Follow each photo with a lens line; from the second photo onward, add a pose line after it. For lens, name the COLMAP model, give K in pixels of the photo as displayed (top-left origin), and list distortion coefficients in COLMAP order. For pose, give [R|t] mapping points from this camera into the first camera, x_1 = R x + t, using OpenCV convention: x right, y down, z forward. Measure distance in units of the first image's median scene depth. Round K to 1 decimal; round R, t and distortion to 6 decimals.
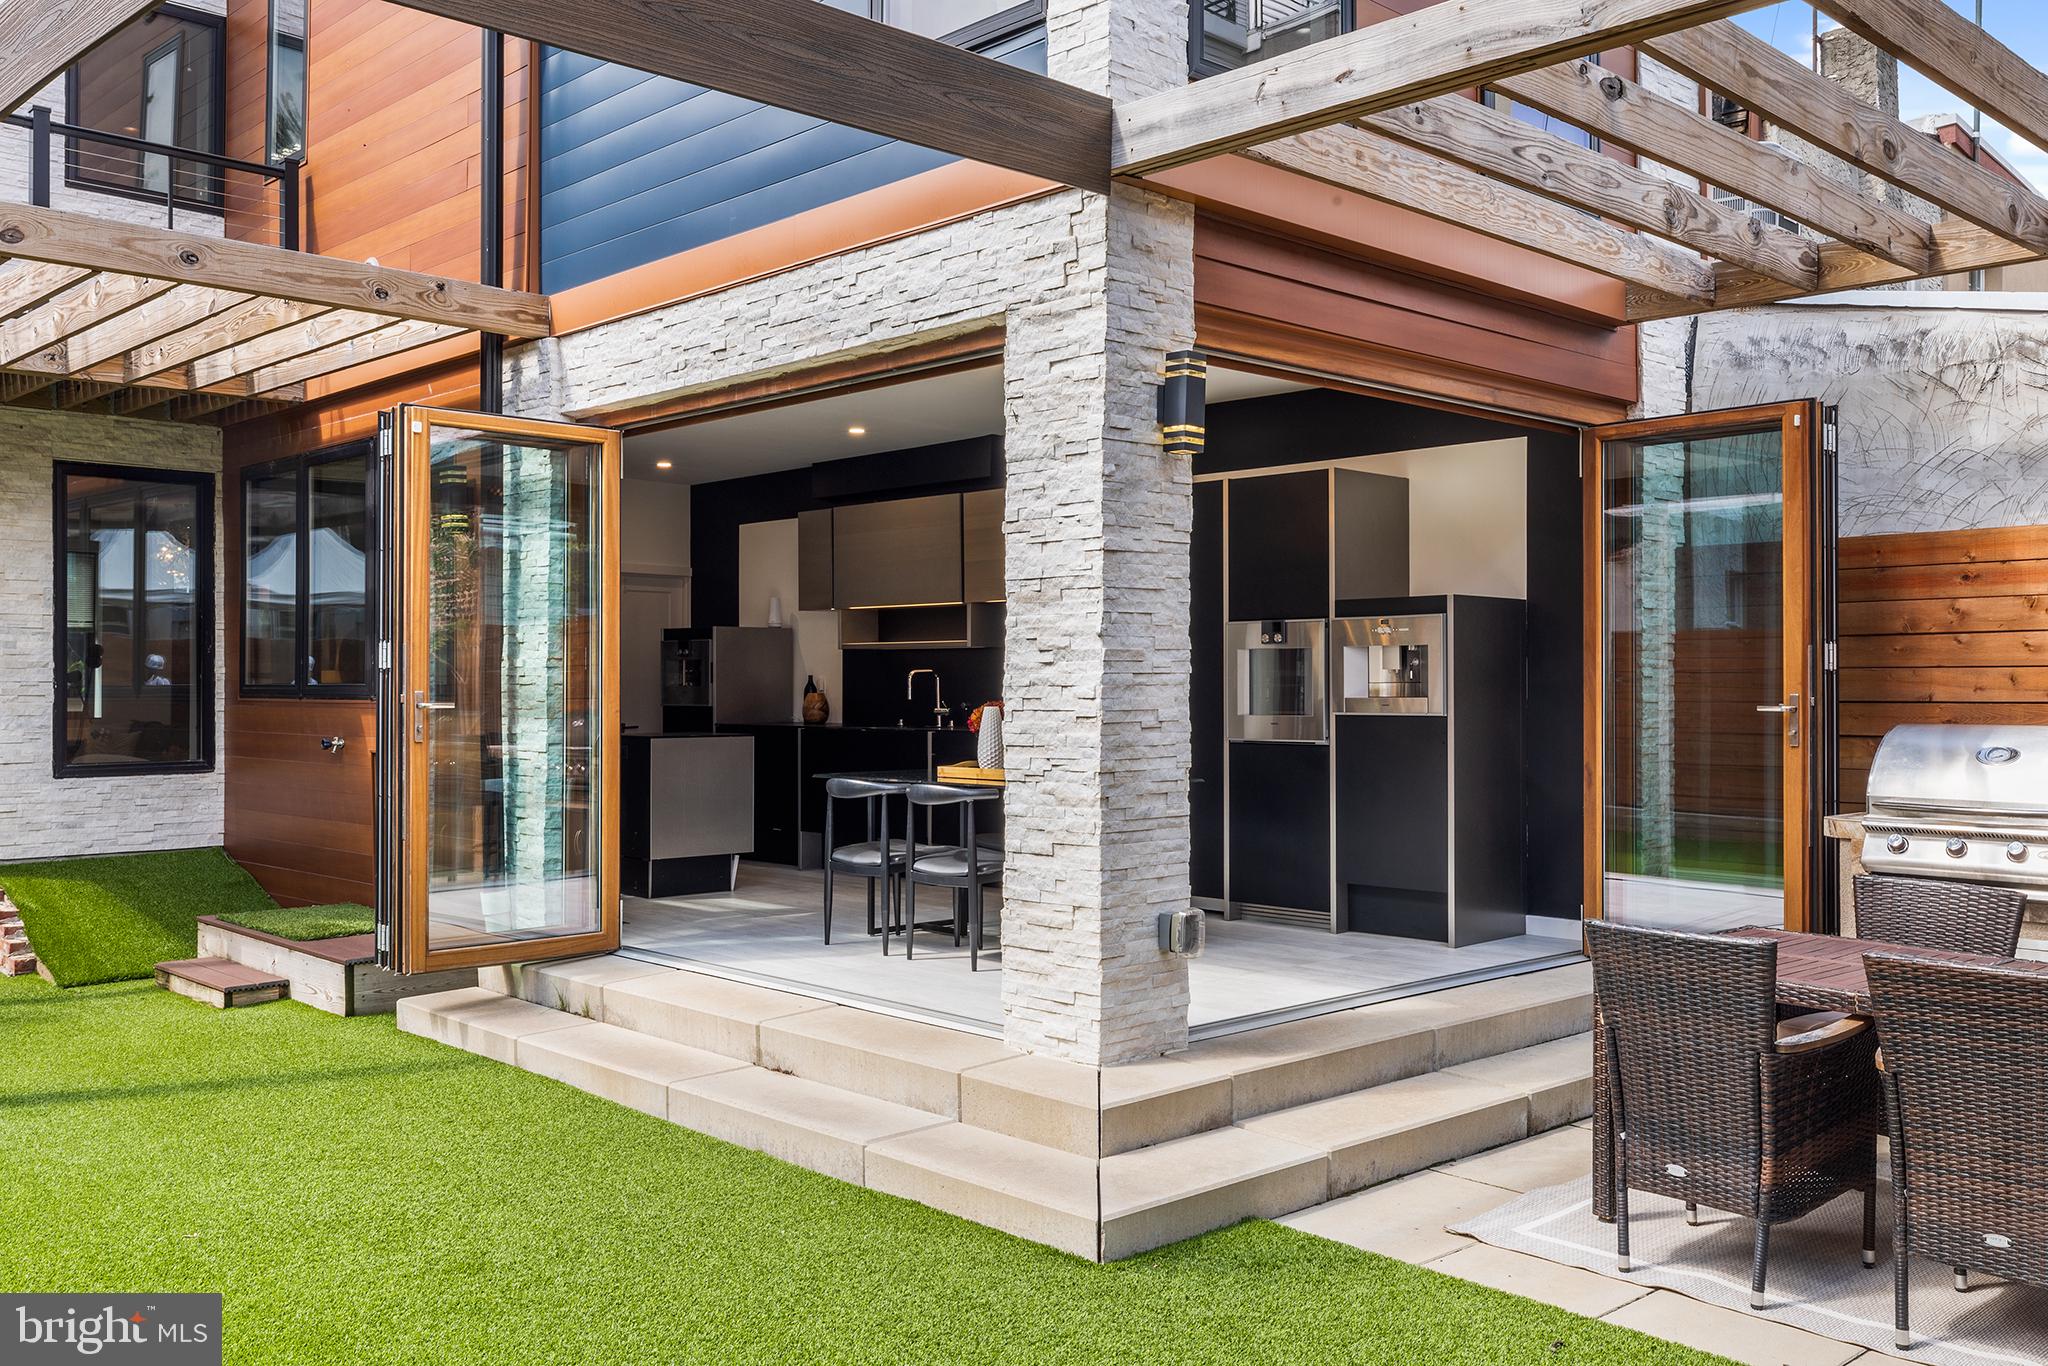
lens RADIAL K [[1723.5, 0, 1019.3], [0, 1723.5, 675.1], [0, 0, 1]] dist [0.003230, -0.004891]
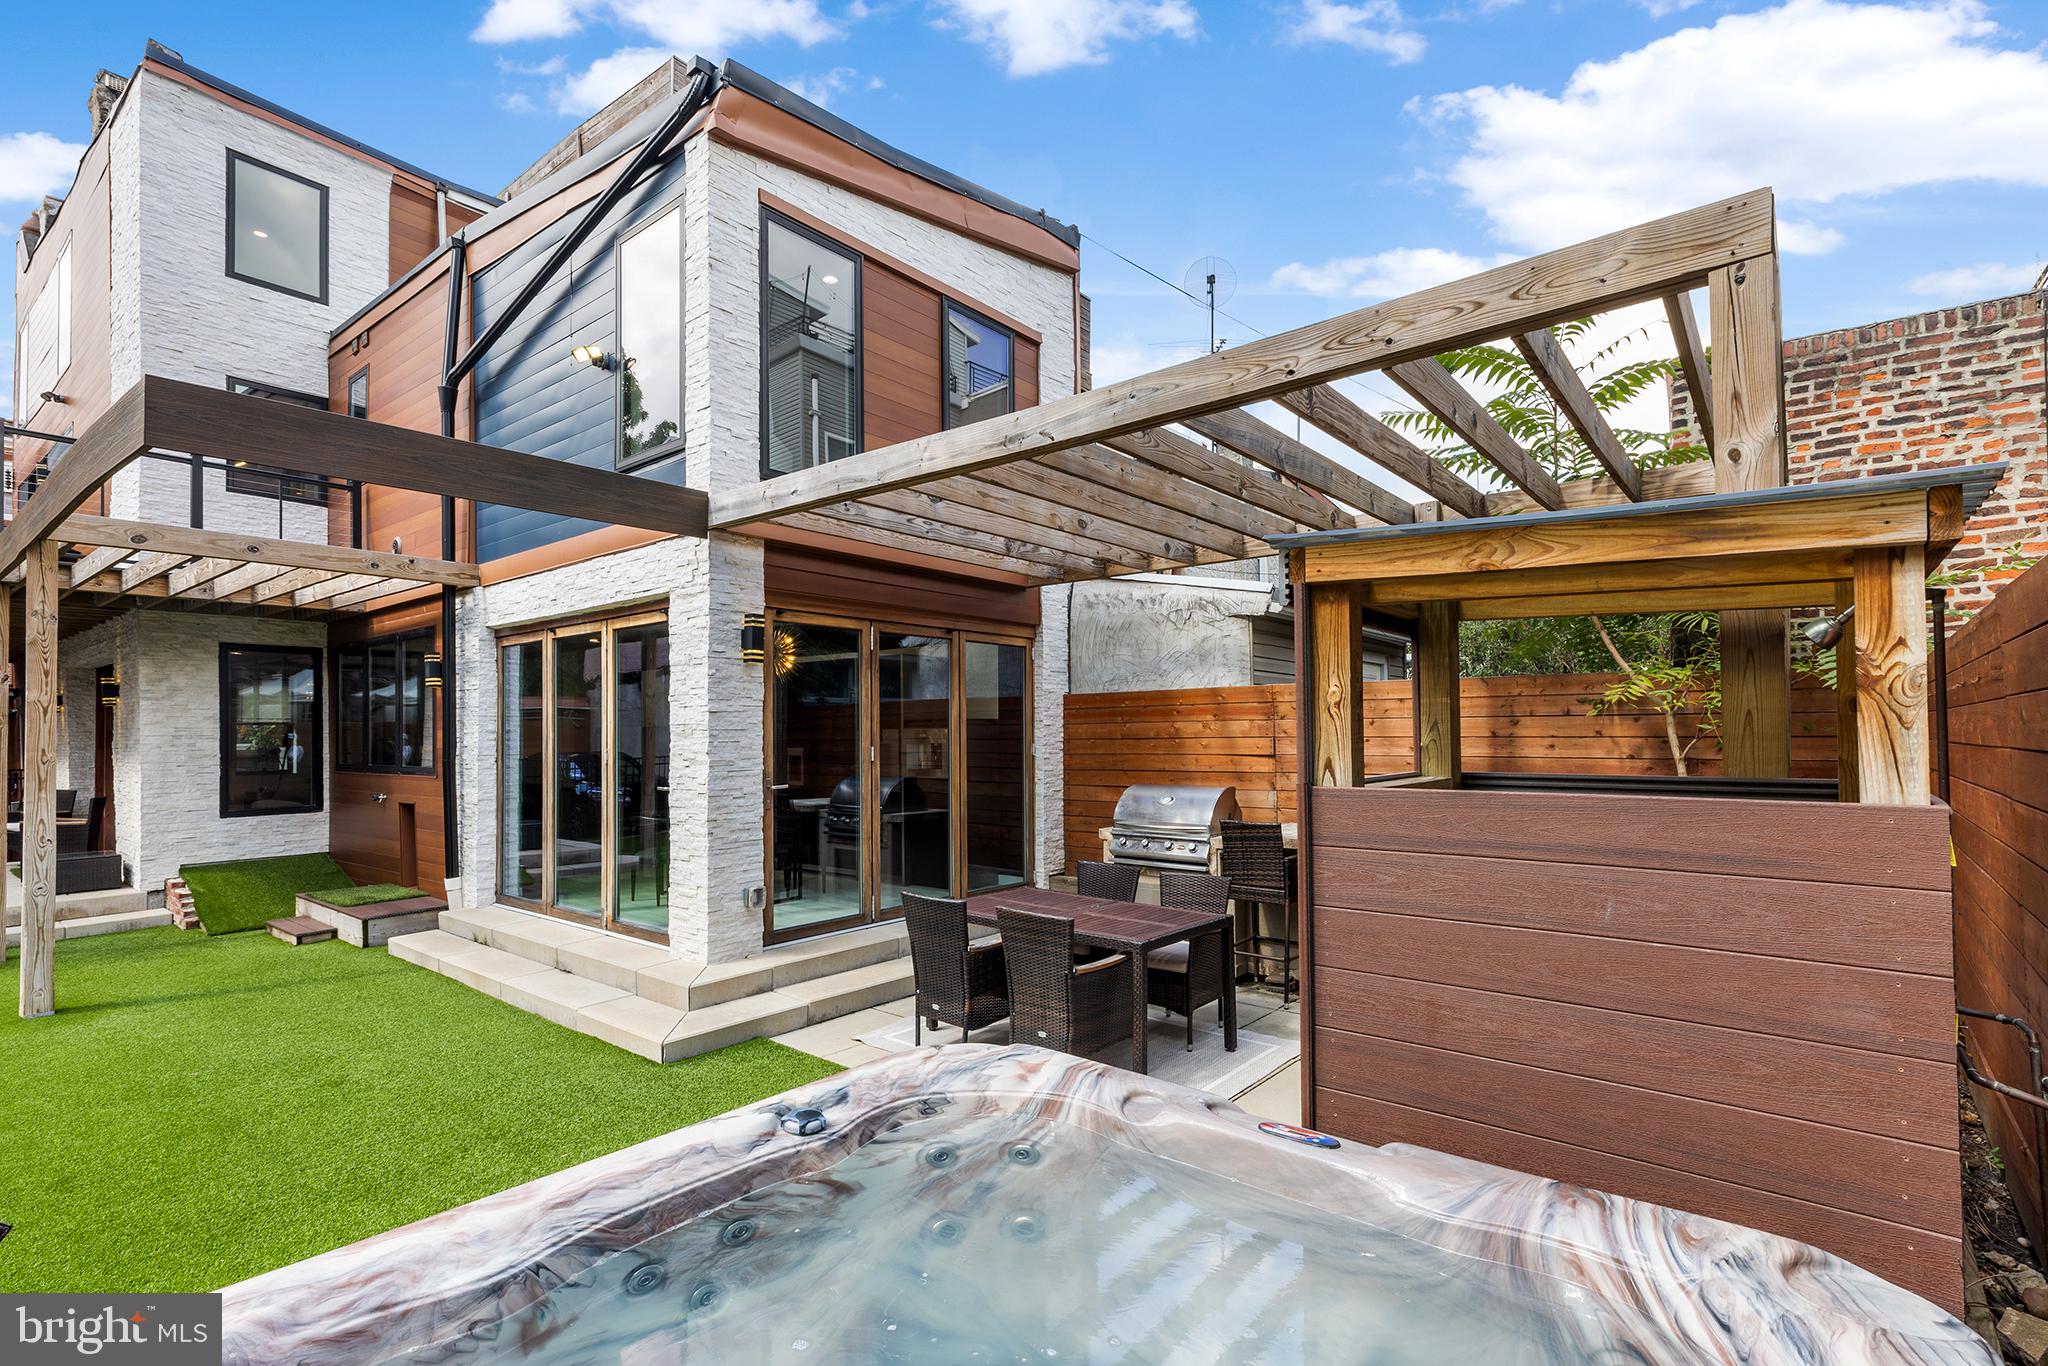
lens RADIAL K [[931.4, 0, 1007.8], [0, 931.4, 727.5], [0, 0, 1]] dist [0.003272, 0.000449]
pose [[0.992559, -0.008122, 0.121494, 0.241962], [0.008501, 0.999960, -0.002600, -0.043589], [-0.121468, 0.003614, 0.992589, -0.125973]]
